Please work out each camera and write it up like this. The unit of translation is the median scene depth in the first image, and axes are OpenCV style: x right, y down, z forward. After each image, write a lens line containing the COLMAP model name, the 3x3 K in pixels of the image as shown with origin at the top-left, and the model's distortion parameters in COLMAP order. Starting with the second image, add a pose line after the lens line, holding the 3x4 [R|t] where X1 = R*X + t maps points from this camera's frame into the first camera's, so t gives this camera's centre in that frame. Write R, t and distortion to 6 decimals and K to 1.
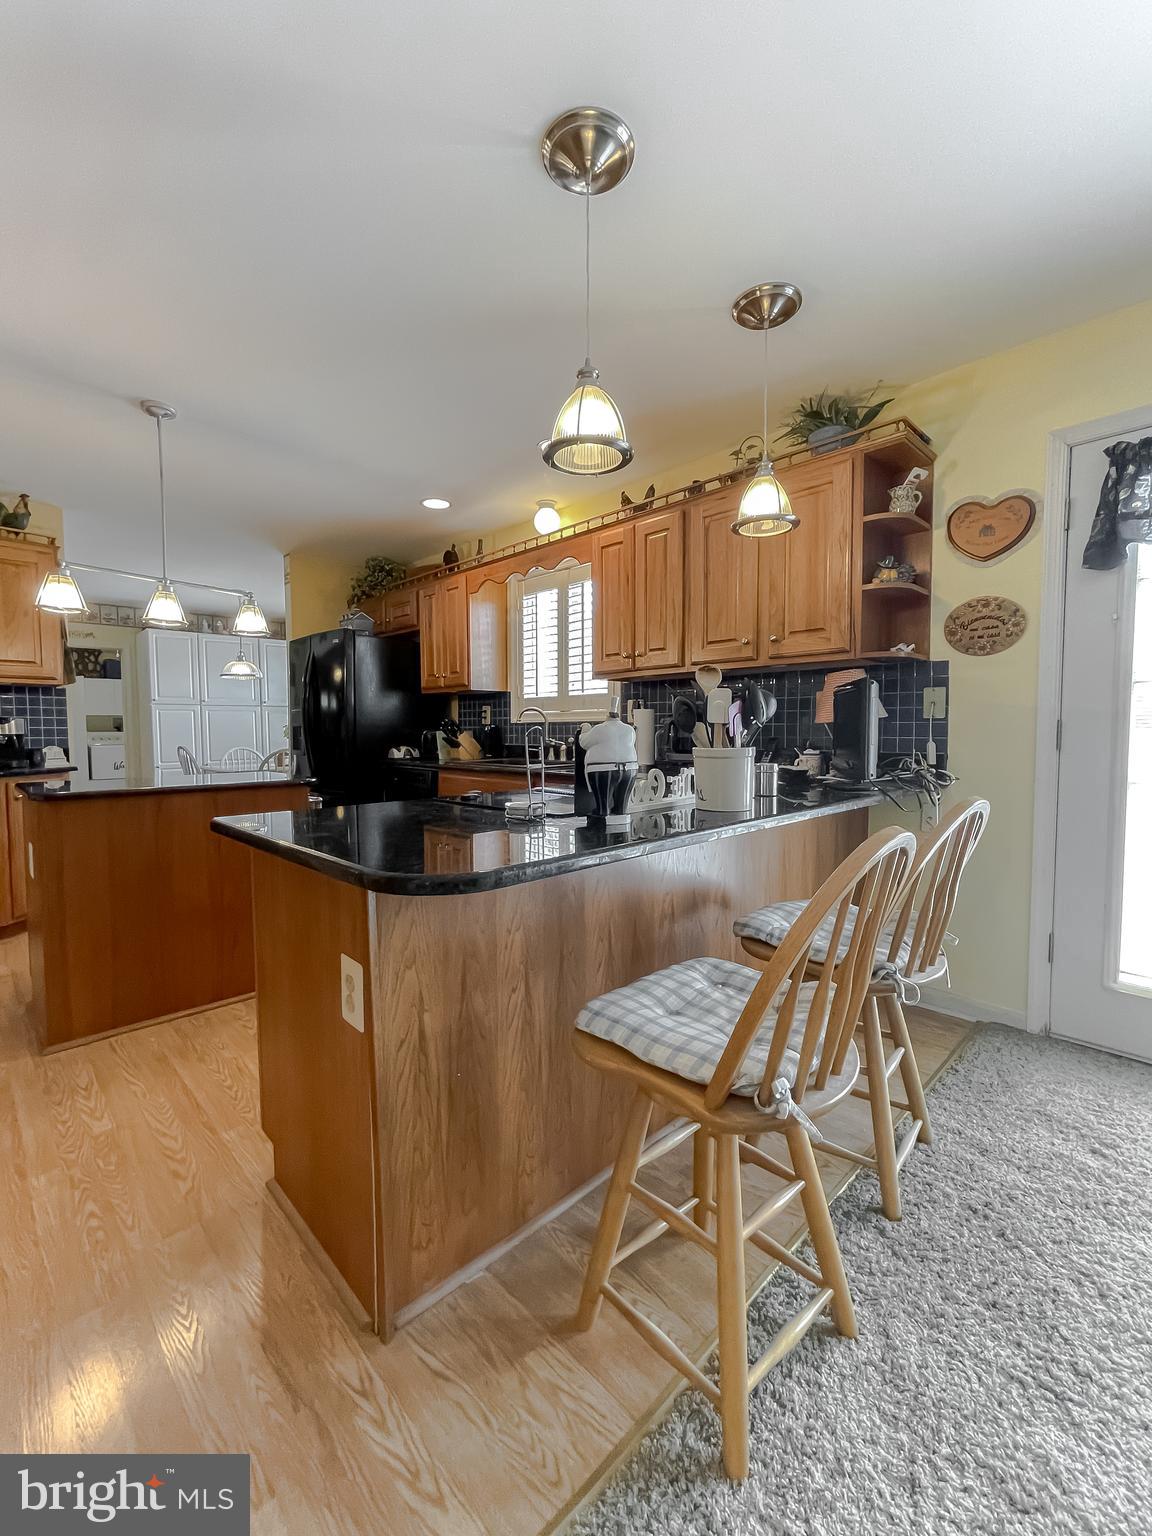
lens RADIAL K [[635.1, 0, 570.7], [0, 635.1, 766.1], [0, 0, 1]] dist [-0.003385, 0.002289]
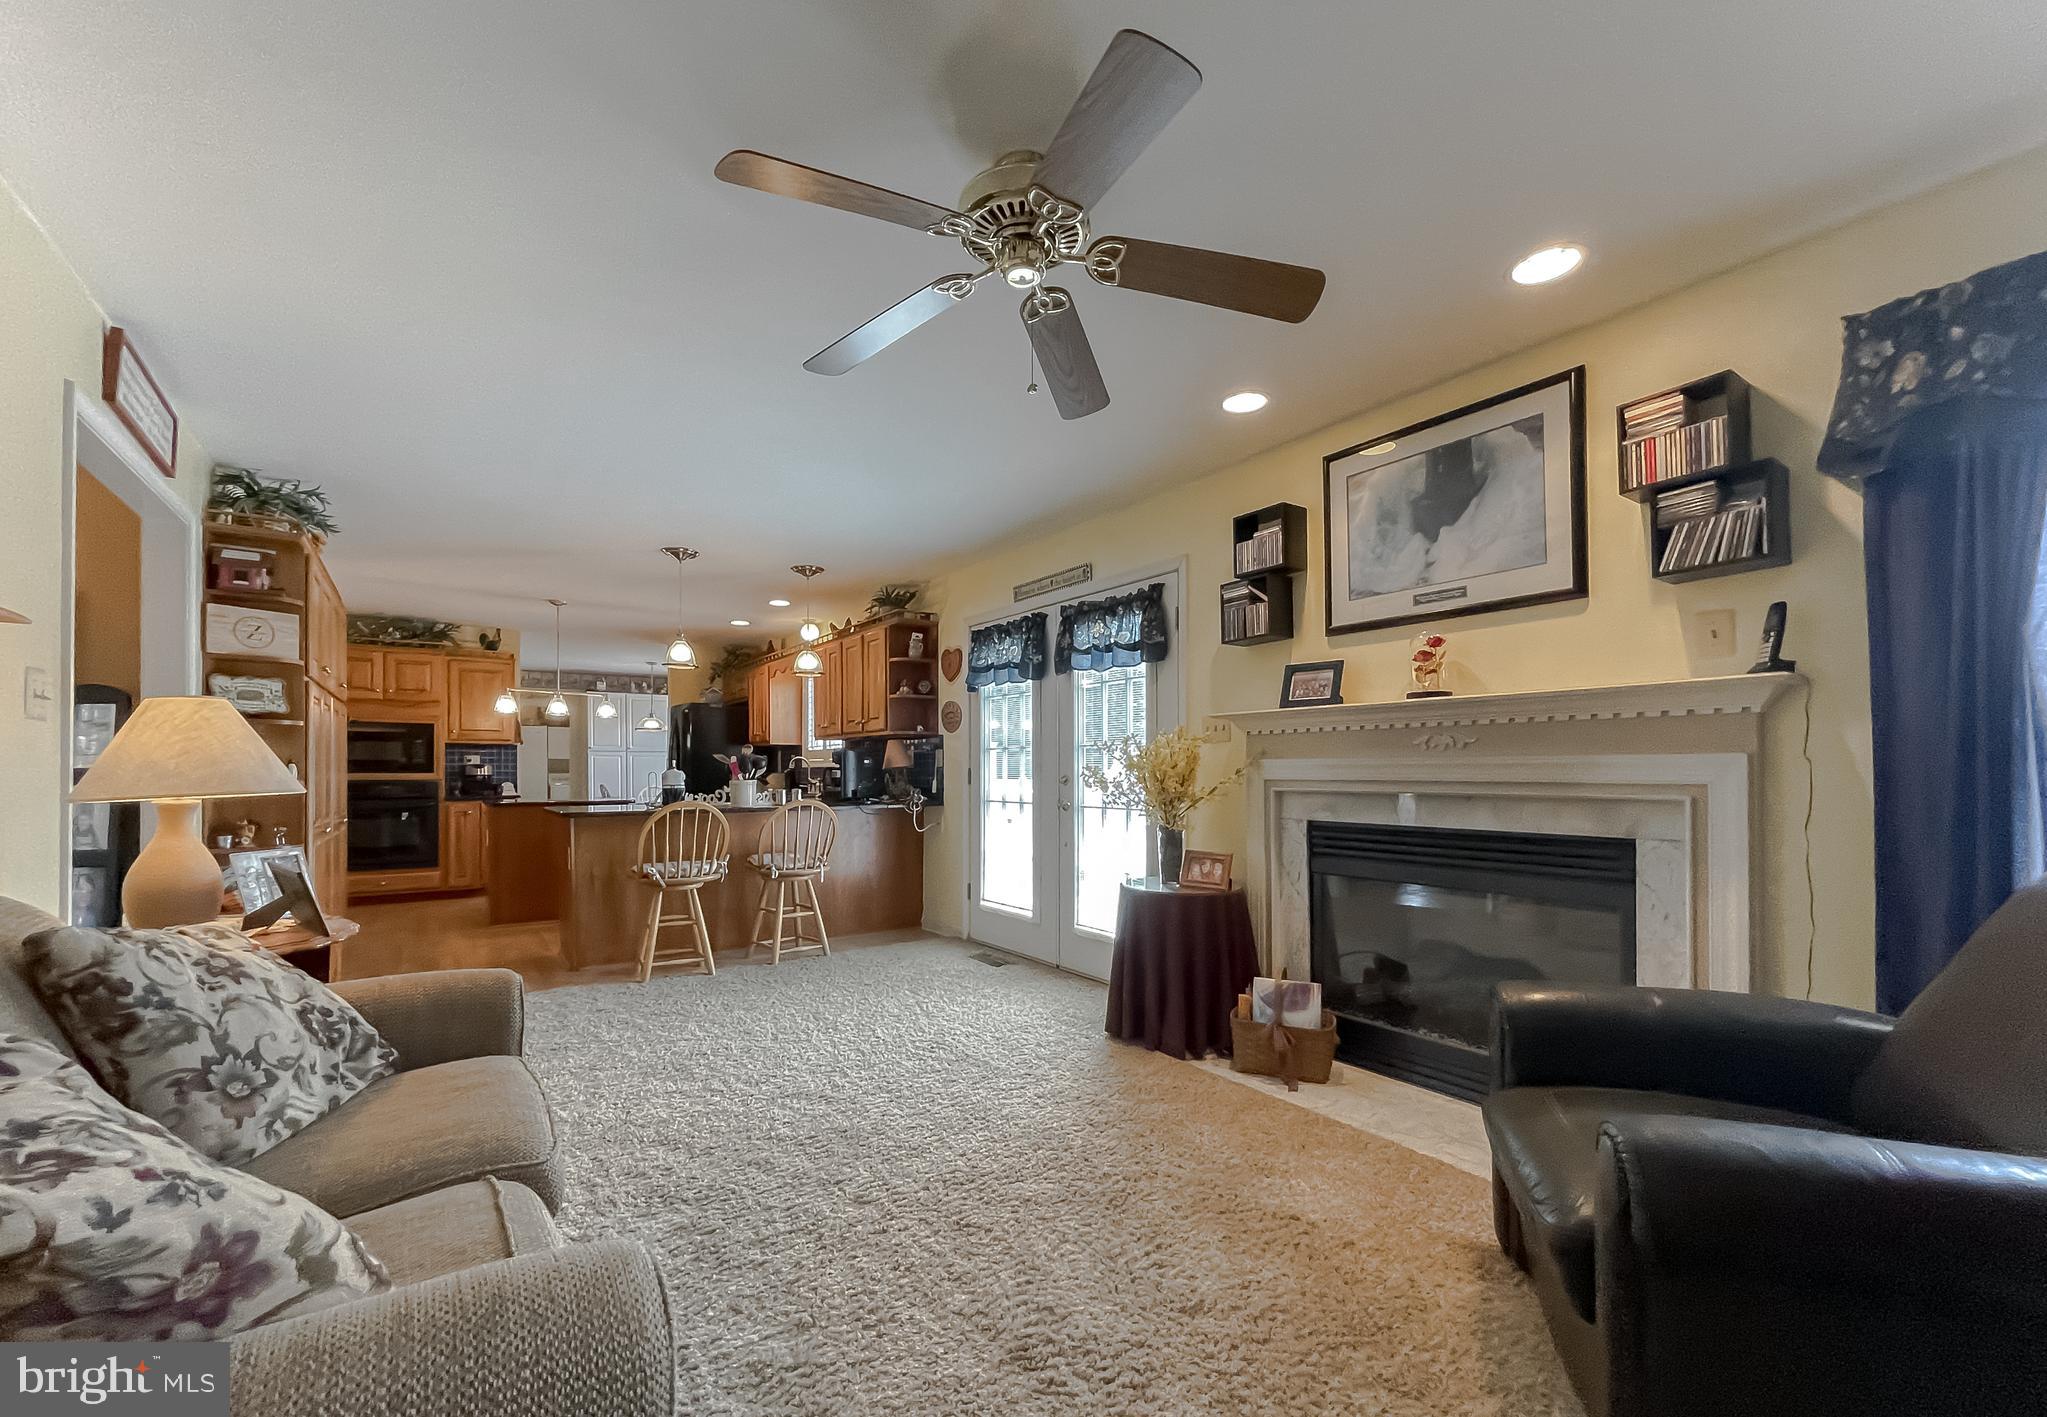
lens RADIAL K [[841.5, 0, 1004.2], [0, 841.5, 766.1], [0, 0, 1]] dist [0.002761, -0.002090]
pose [[0.984500, 0.000358, -0.175384, 0.753434], [-0.011515, 0.997972, -0.062605, 0.044150], [0.175006, 0.063654, 0.982508, -0.830089]]
